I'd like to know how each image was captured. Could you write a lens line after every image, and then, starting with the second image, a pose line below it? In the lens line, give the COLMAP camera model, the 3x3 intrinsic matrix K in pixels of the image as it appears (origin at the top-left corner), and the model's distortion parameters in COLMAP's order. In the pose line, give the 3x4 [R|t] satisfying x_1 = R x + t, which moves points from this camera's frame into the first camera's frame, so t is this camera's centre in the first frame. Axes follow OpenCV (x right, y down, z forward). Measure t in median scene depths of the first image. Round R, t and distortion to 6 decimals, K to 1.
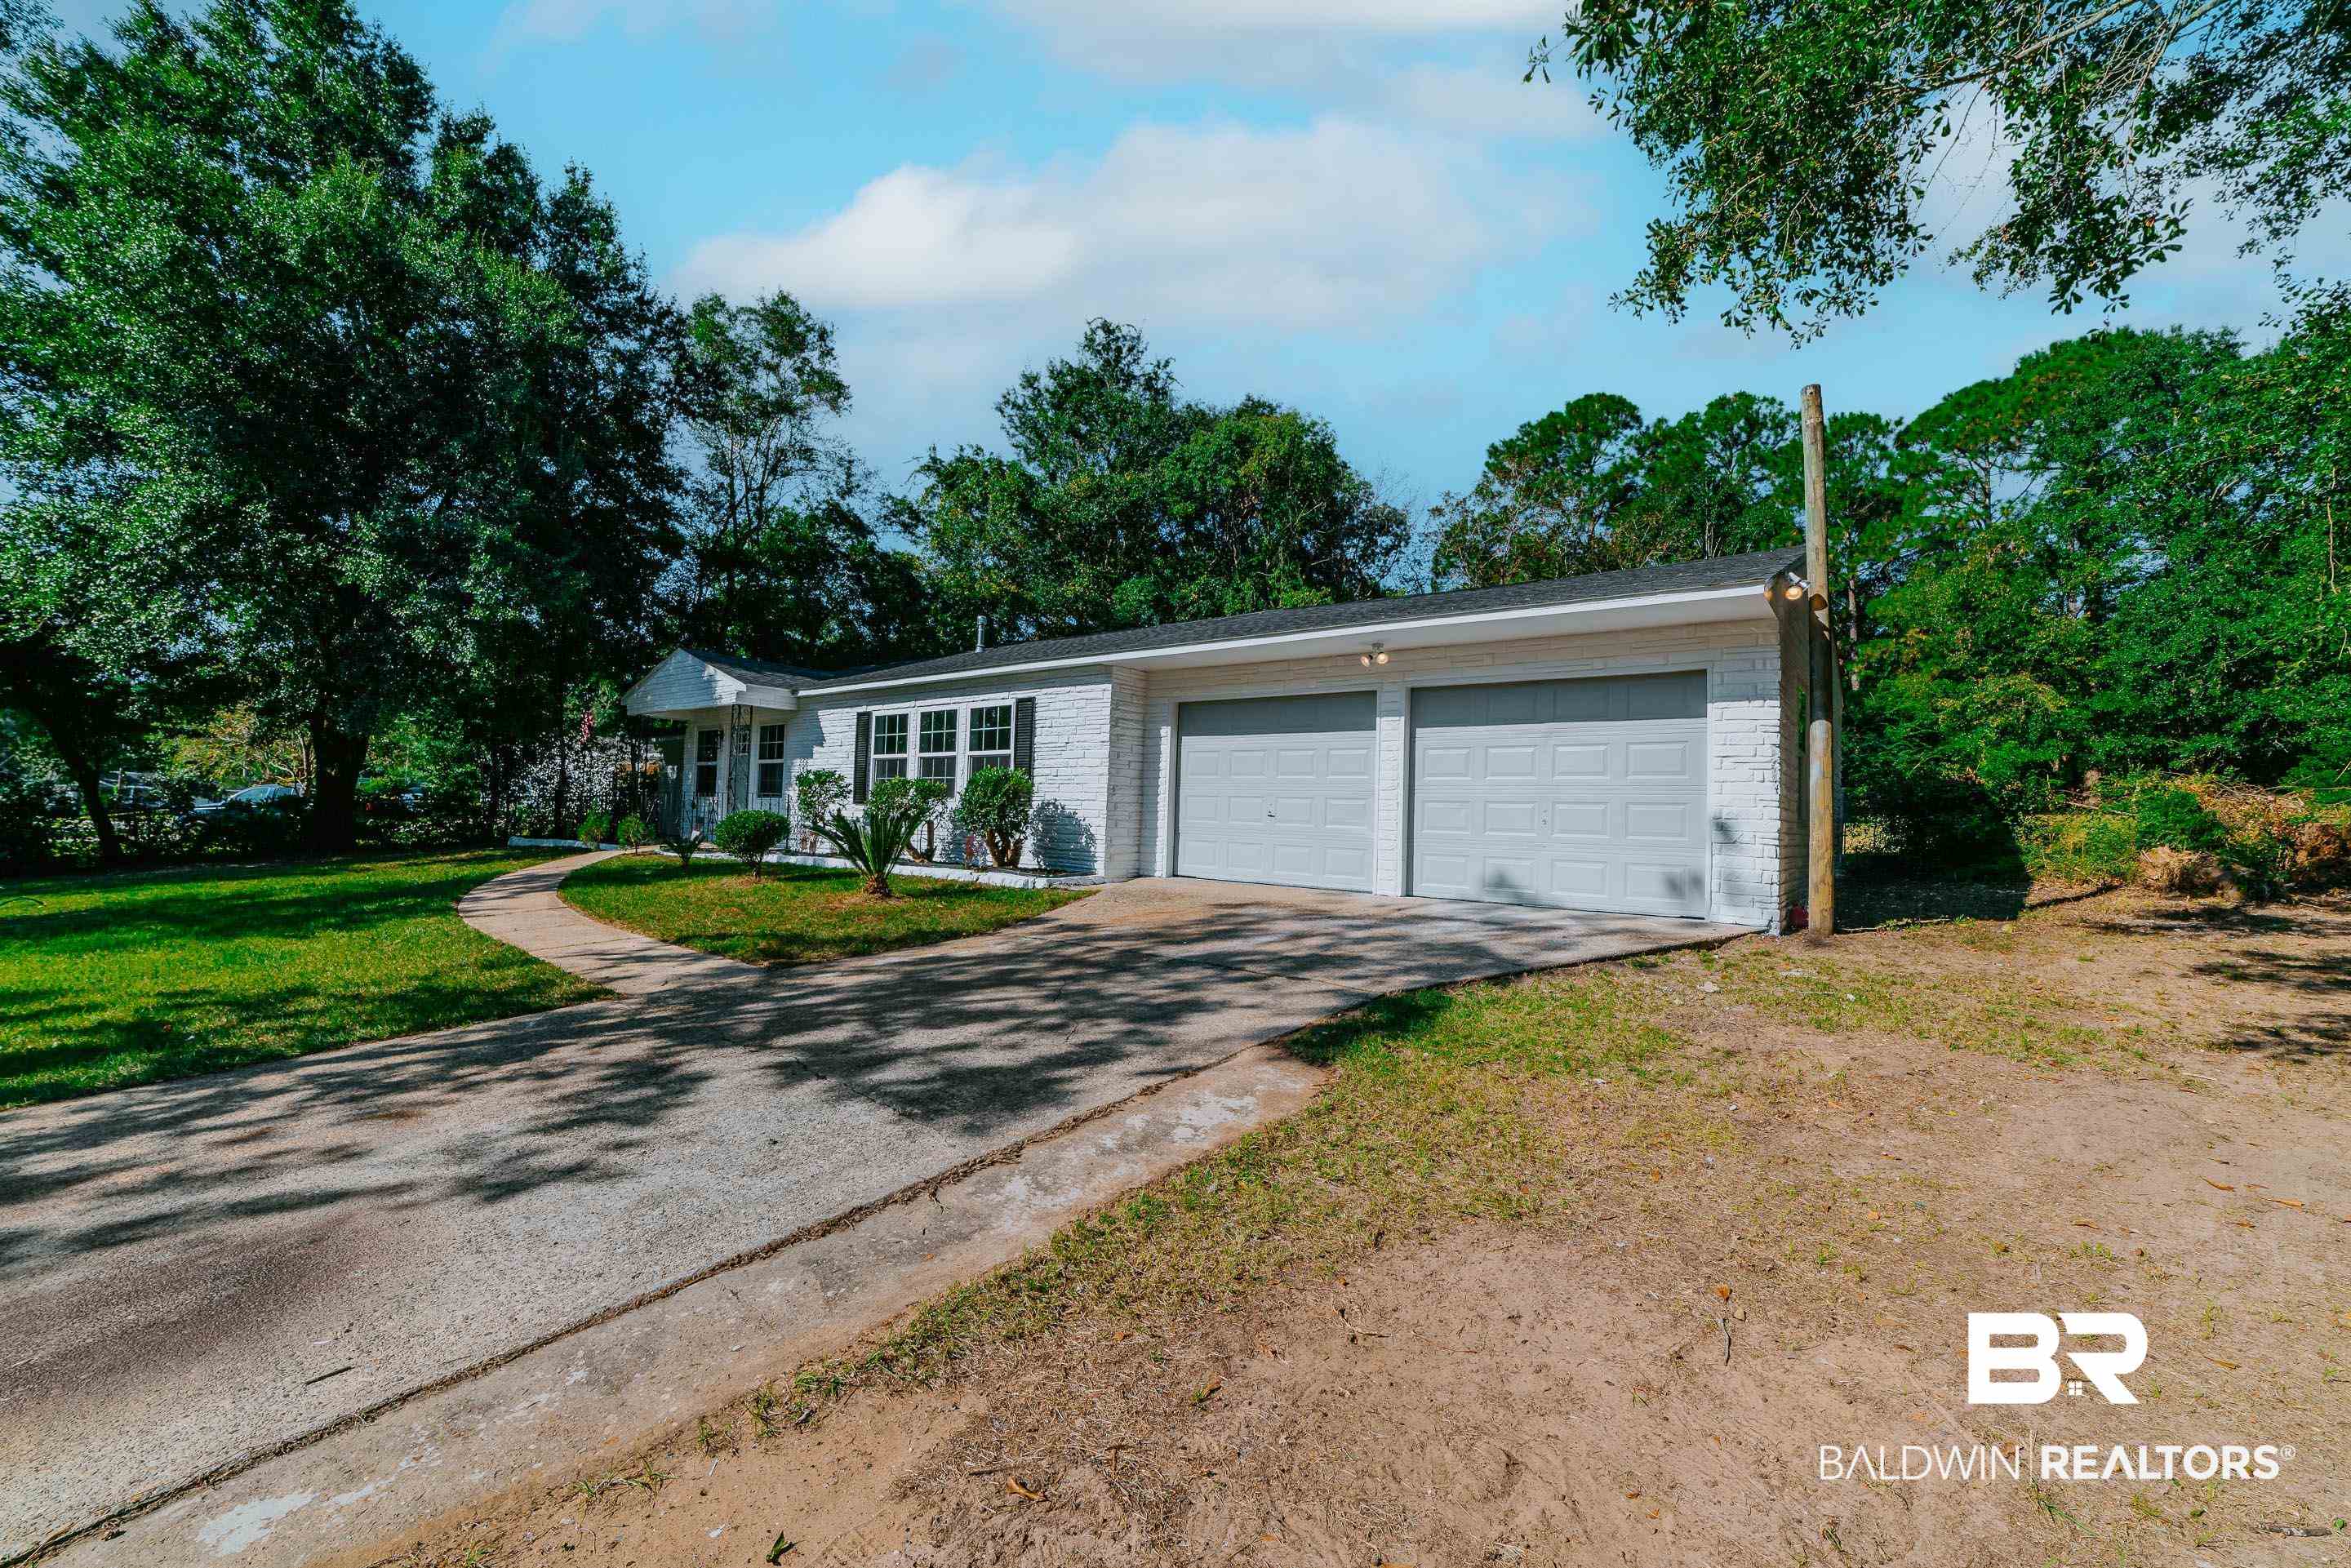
lens RADIAL K [[917.7, 0, 1172.6], [0, 917.7, 775.9], [0, 0, 1]] dist [-0.011005, 0.004173]
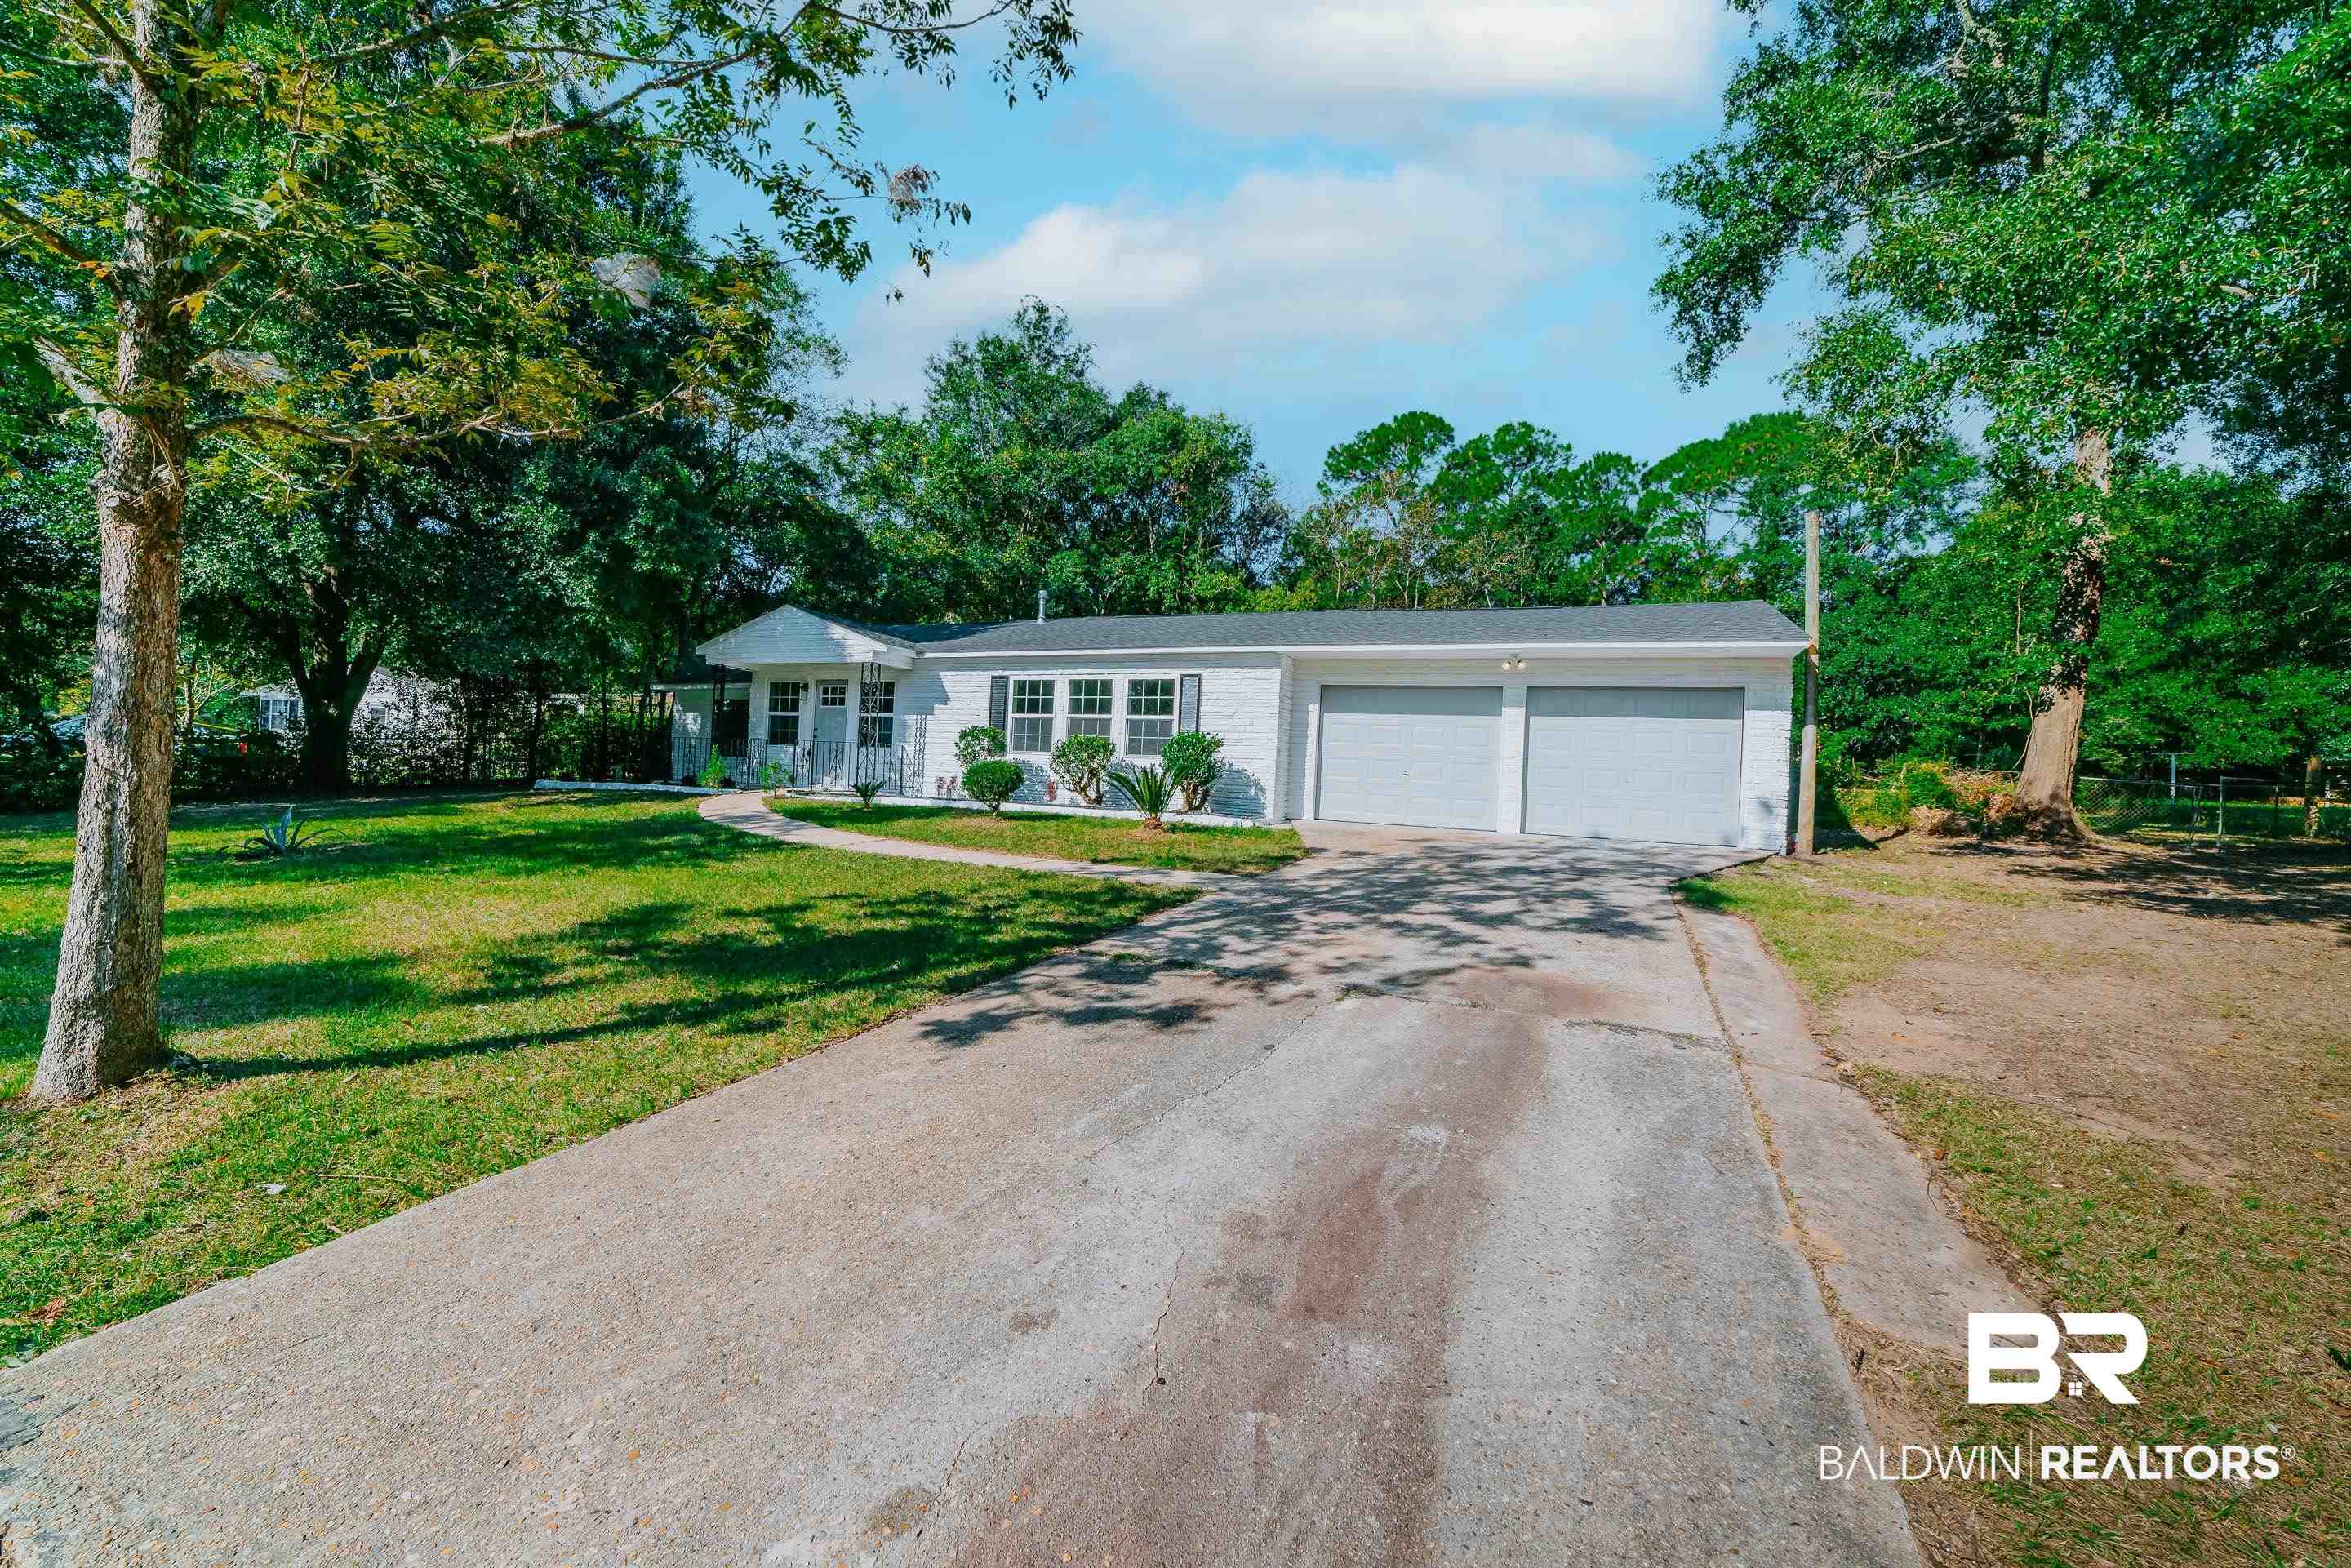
lens RADIAL K [[901.0, 0, 1164.5], [0, 901.0, 761.0], [0, 0, 1]] dist [-0.015491, 0.005840]
pose [[0.971831, 0.024470, 0.234407, -0.324280], [-0.031560, 0.999149, 0.026542, -0.000327], [-0.233558, -0.033192, 0.971776, -0.111793]]
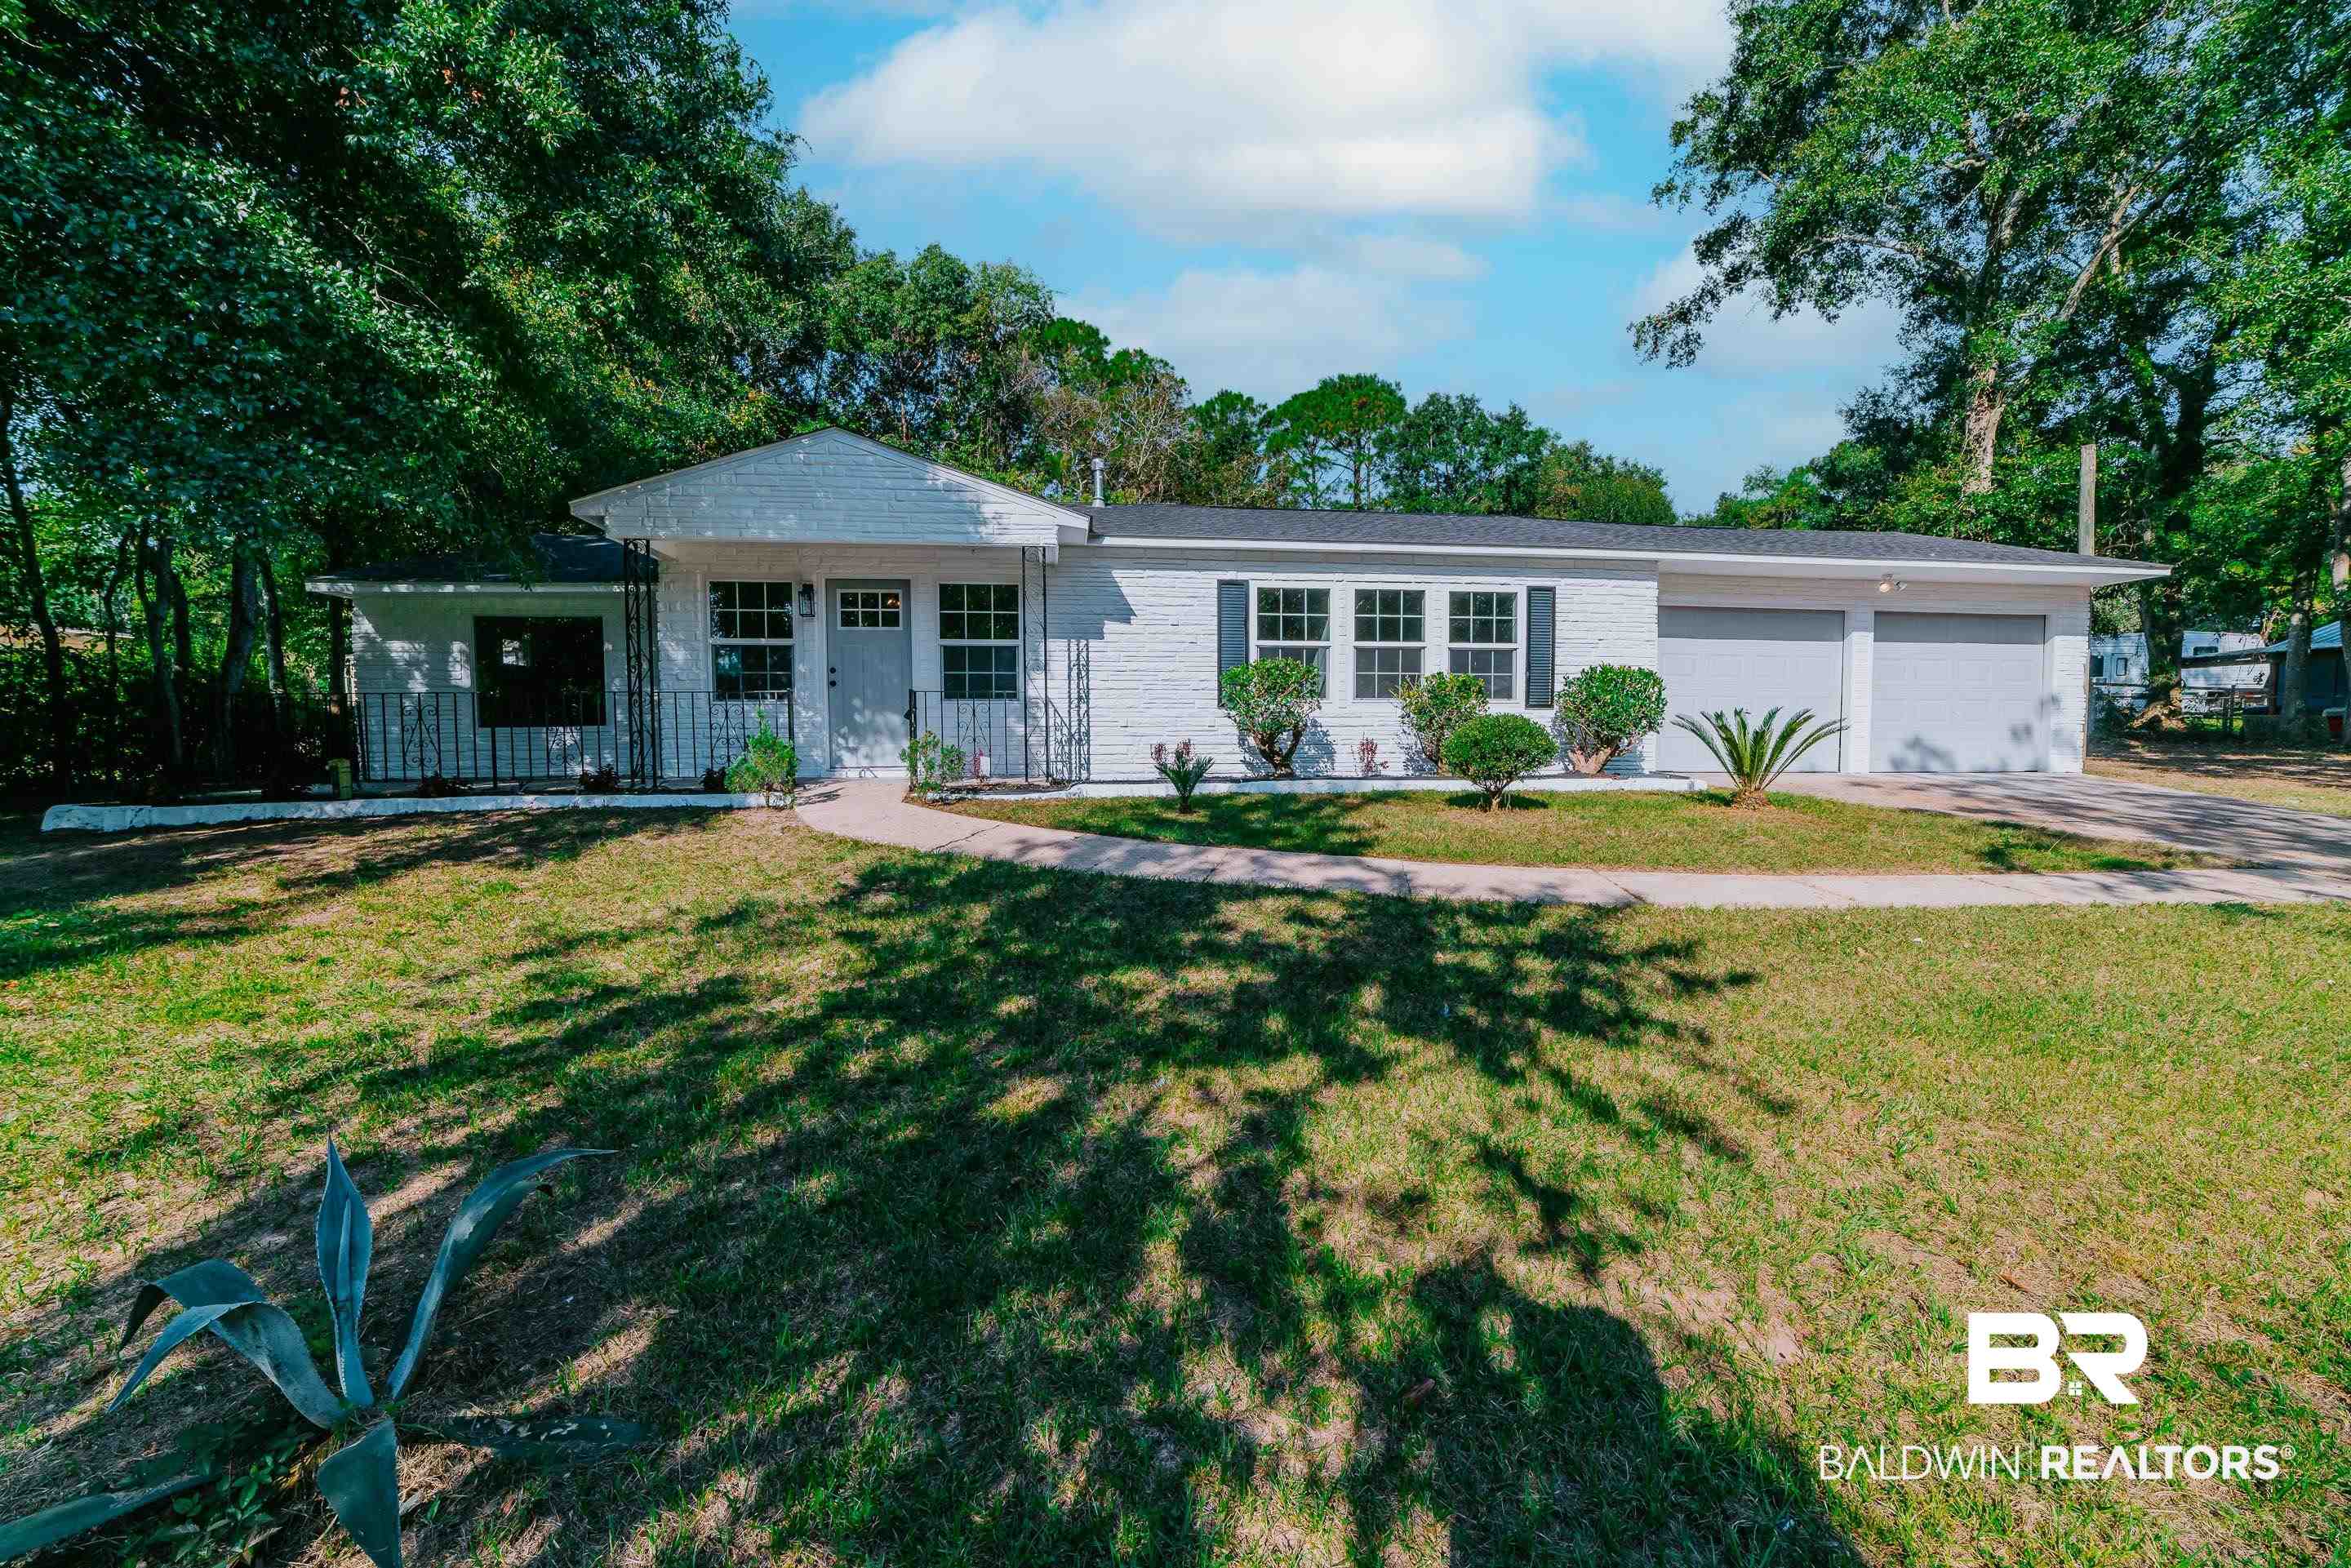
lens RADIAL K [[938.1, 0, 1161.0], [0, 938.1, 768.1], [0, 0, 1]] dist [-0.009584, 0.000099]
pose [[0.714022, -0.052357, 0.698163, -0.736918], [-0.009883, 0.996347, 0.084826, 0.012887], [-0.700054, -0.067467, 0.710896, 0.409091]]
